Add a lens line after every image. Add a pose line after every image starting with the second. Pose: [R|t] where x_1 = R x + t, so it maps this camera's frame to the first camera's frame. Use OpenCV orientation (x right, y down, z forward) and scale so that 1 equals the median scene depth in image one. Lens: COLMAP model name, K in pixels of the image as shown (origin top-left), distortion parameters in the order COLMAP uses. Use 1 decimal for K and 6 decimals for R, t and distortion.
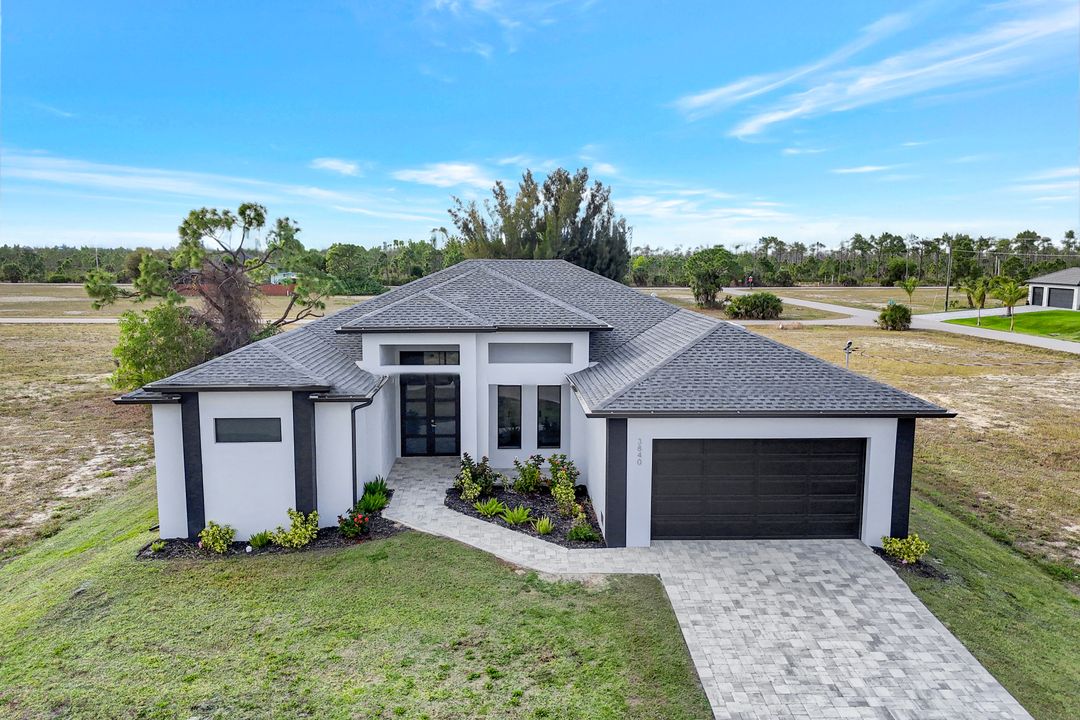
lens RADIAL K [[791.8, 0, 540.0], [0, 791.8, 360.0], [0, 0, 1]] dist [0.048735, 0.000962]
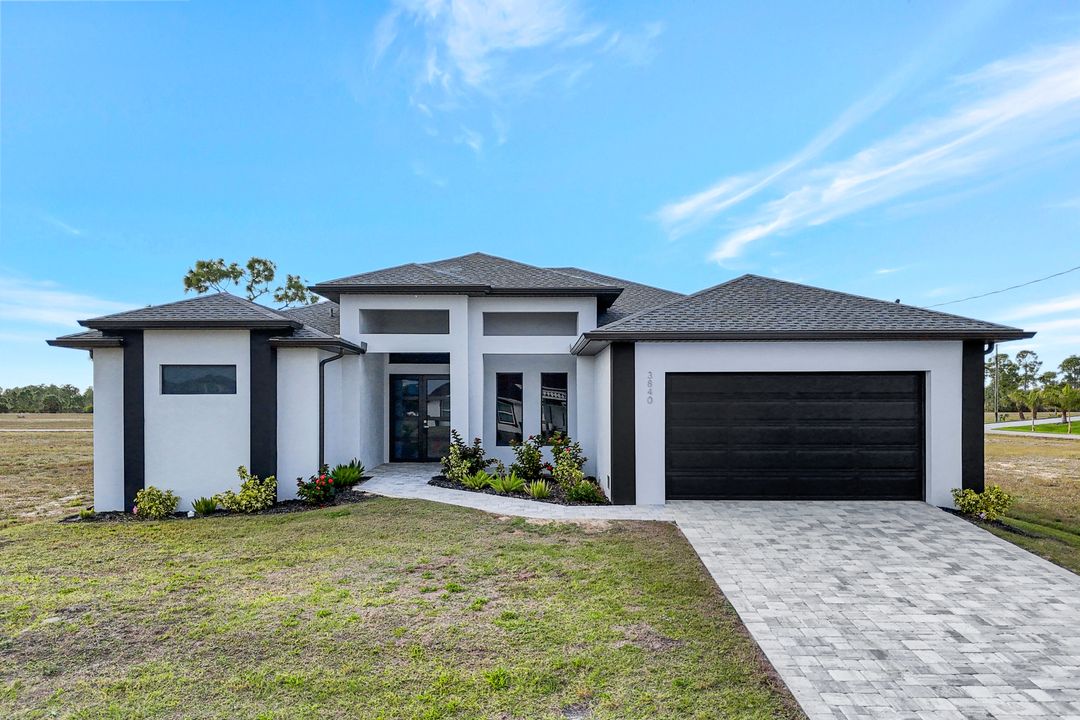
lens RADIAL K [[813.6, 0, 535.4], [0, 813.6, 361.4], [0, 0, 1]] dist [0.051752, -0.007429]
pose [[0.999226, -0.004475, -0.039094, 0.037979], [-0.000742, 0.991194, -0.132416, 0.202624], [0.039342, 0.132343, 0.990423, 0.136797]]
